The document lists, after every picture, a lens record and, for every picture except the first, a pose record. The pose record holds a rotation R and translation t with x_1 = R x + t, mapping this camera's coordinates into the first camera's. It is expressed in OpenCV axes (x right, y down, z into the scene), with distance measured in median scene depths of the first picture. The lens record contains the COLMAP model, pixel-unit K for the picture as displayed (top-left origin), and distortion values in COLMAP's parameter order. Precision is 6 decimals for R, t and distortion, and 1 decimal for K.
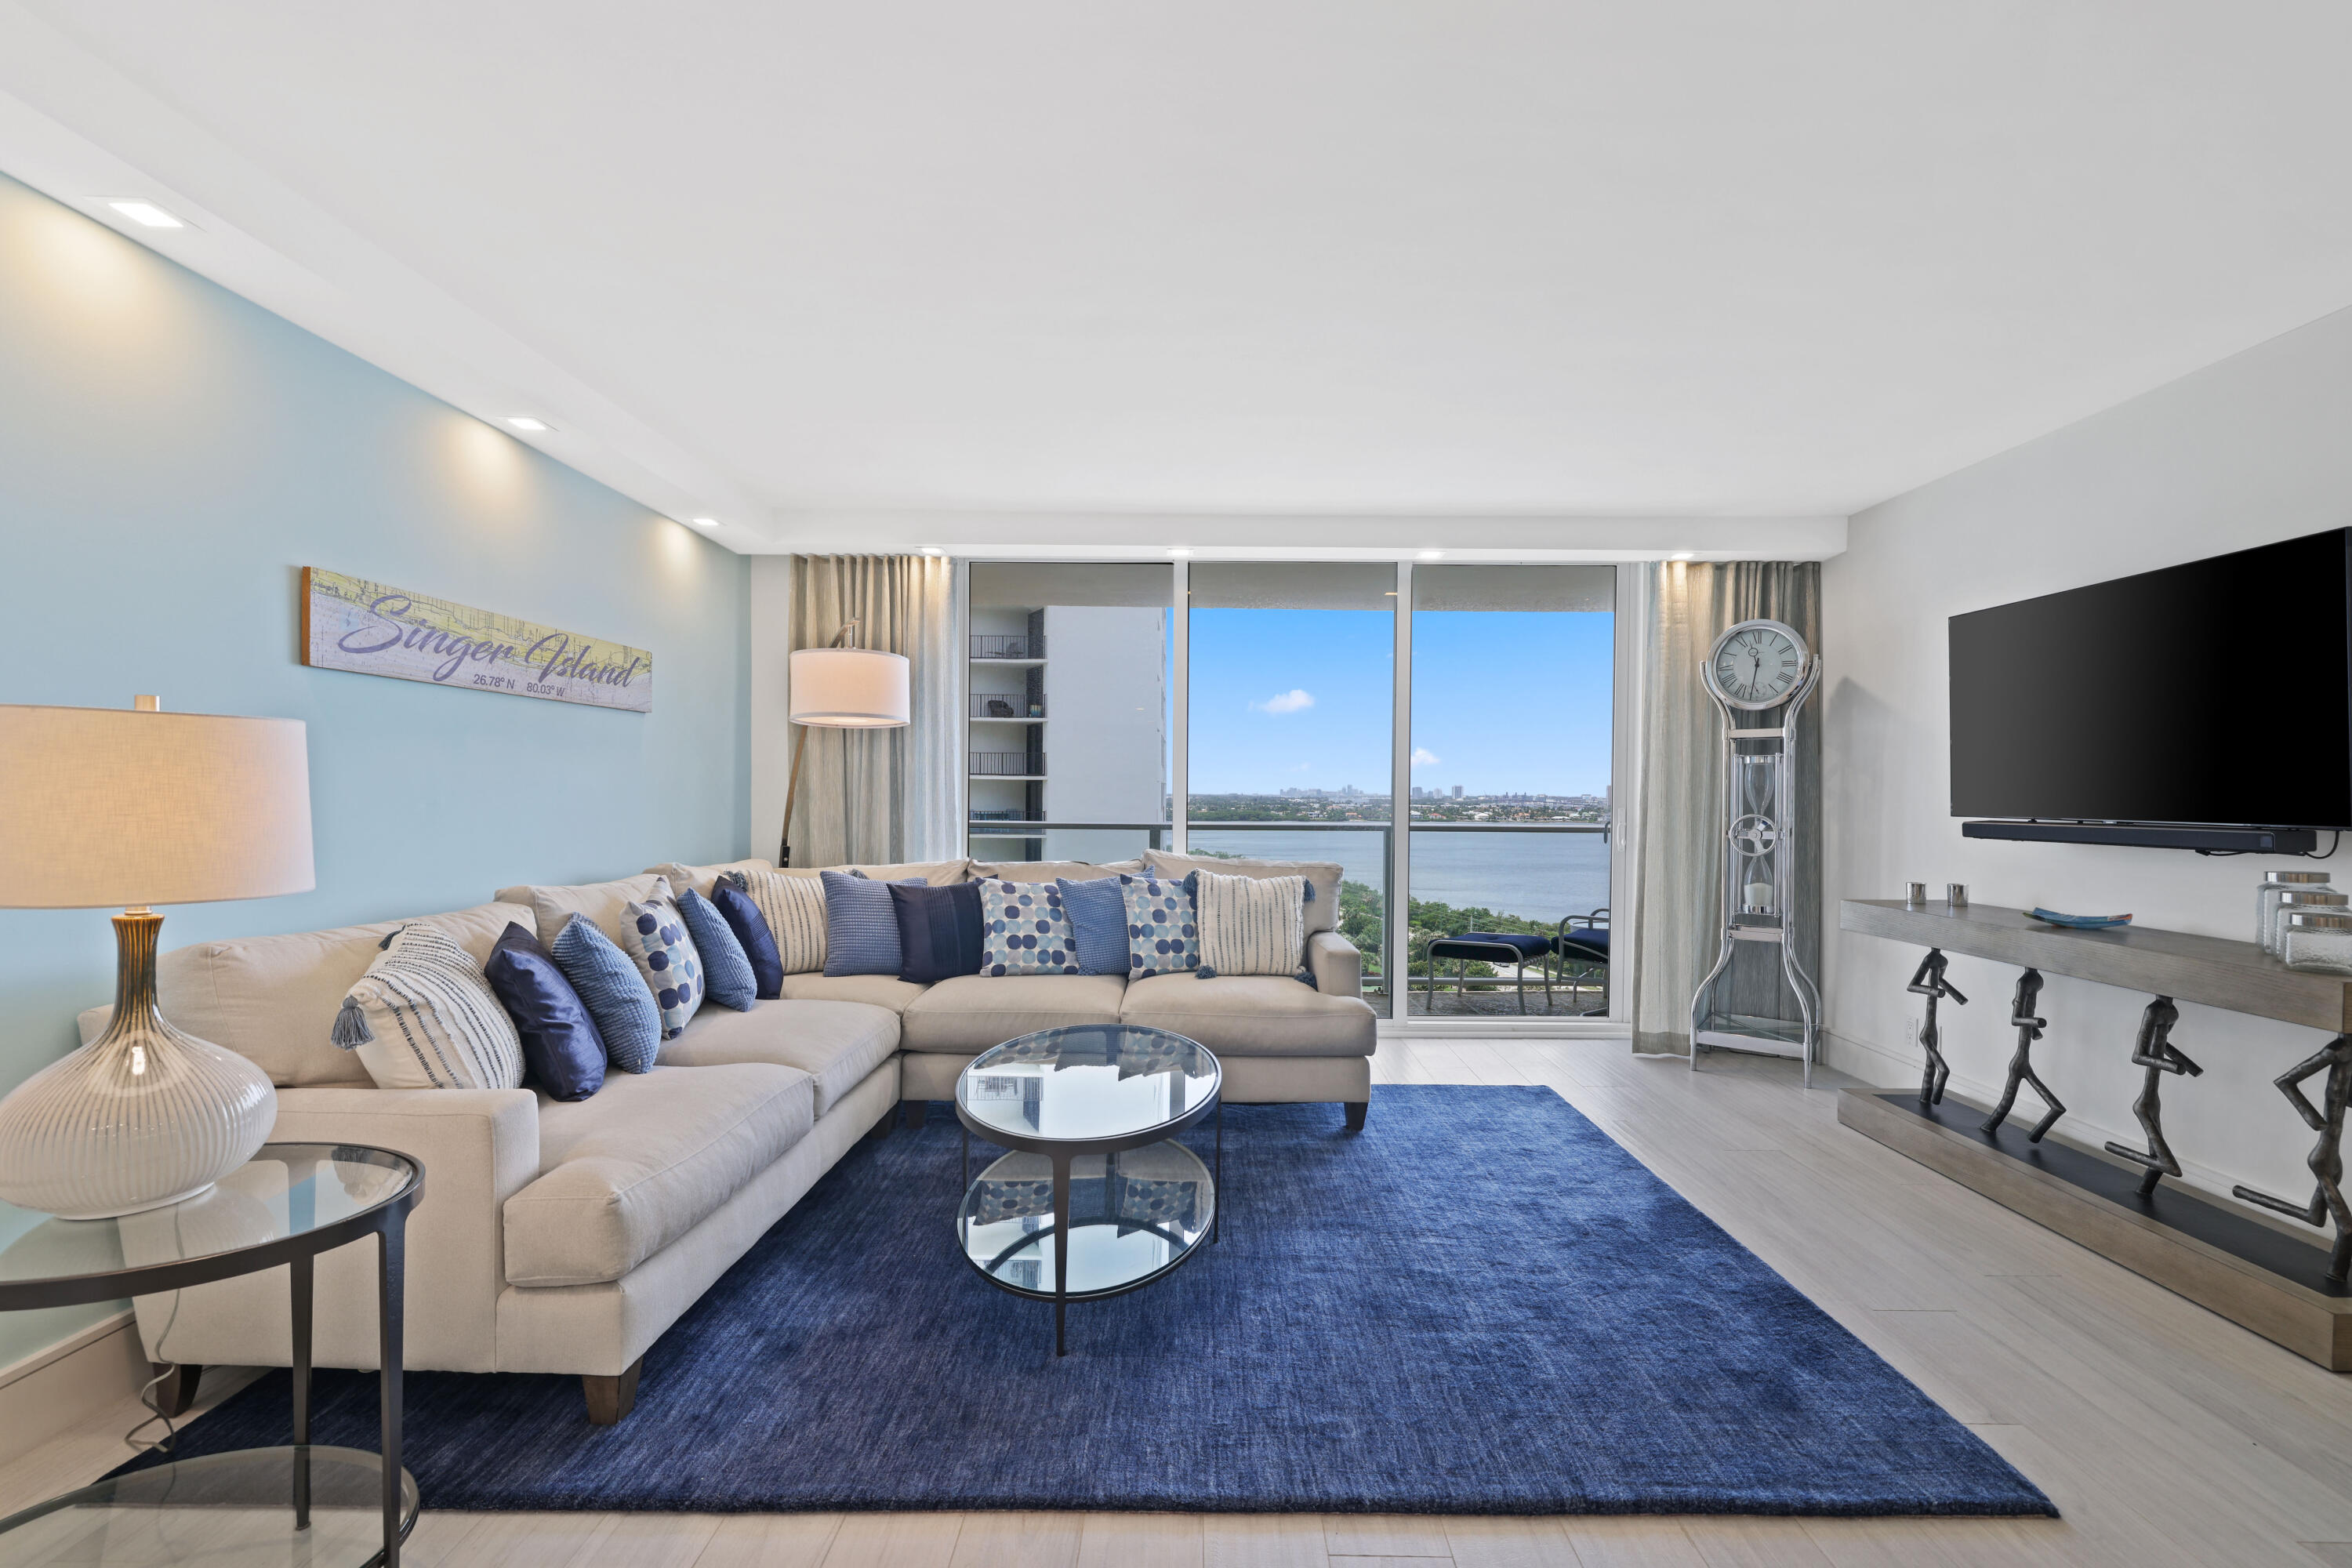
lens RADIAL K [[1001.9, 0, 1173.0], [0, 1001.9, 784.8], [0, 0, 1]] dist [-0.002819, 0.004464]
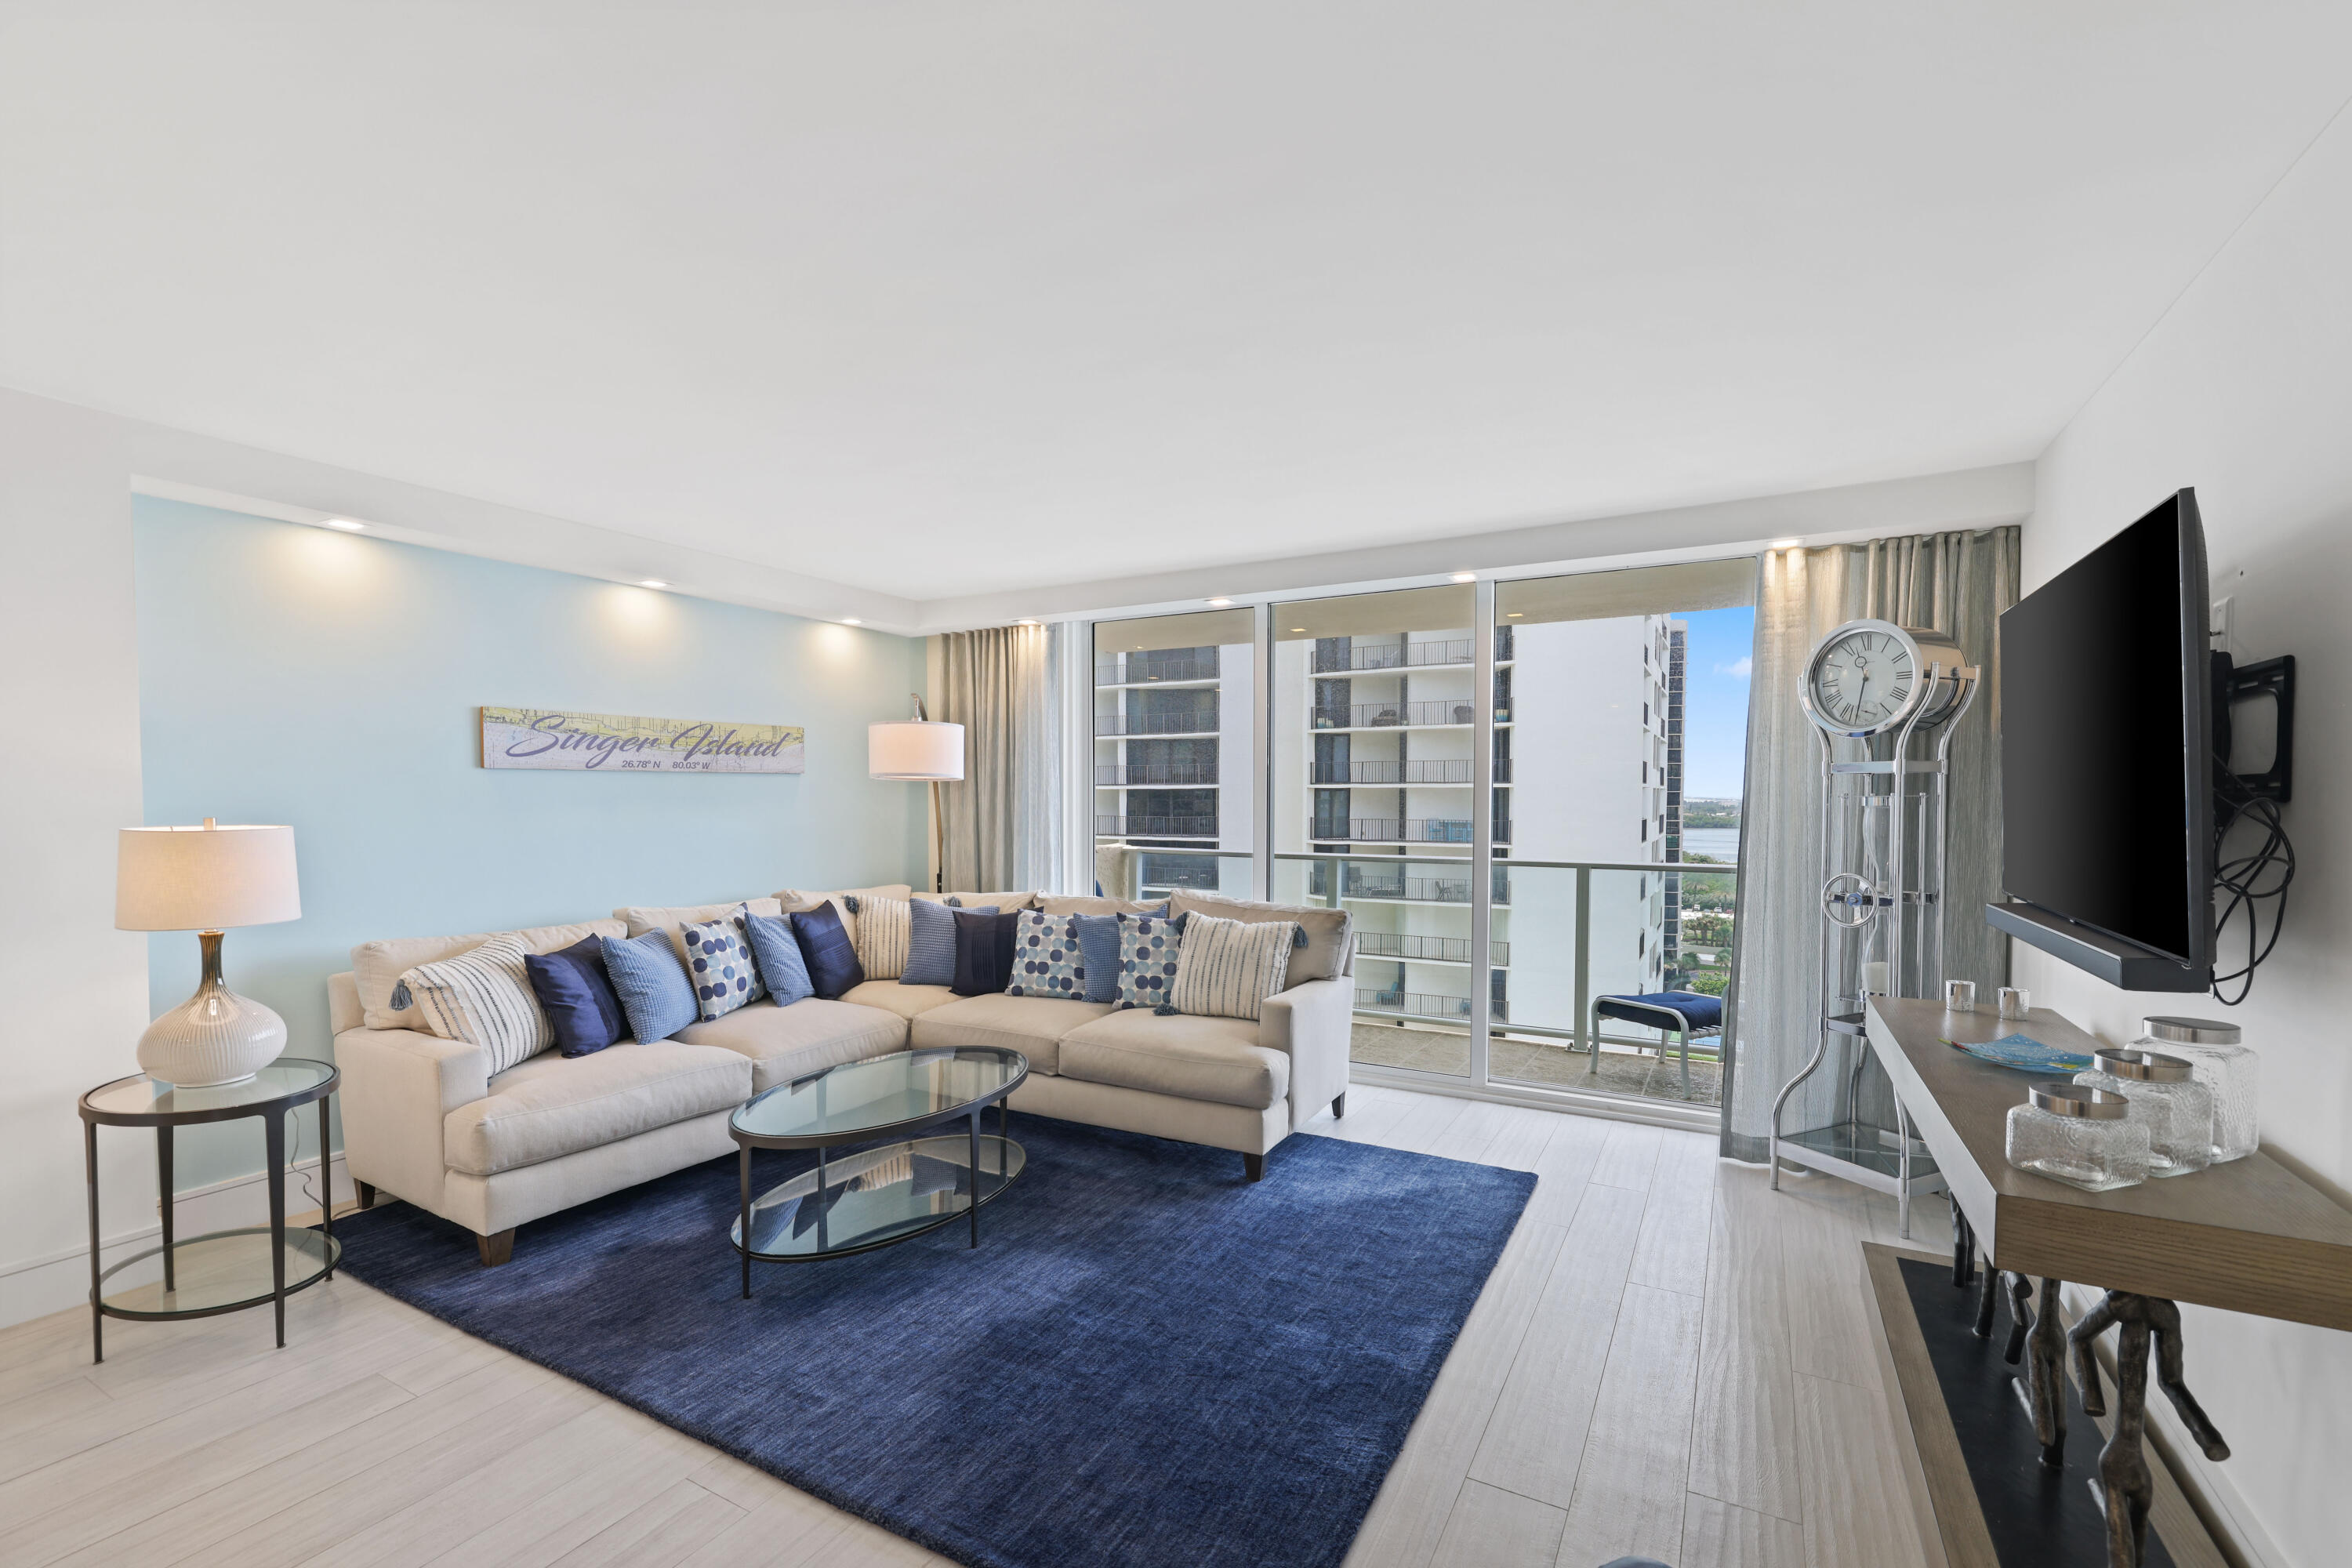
lens RADIAL K [[1001.9, 0, 1157.0], [0, 1001.9, 800.2], [0, 0, 1]] dist [-0.002819, 0.004464]
pose [[0.876206, -0.005558, -0.481904, 0.578481], [0.011001, 0.999904, 0.008470, -0.046925], [0.481810, -0.012723, 0.876183, 0.076167]]
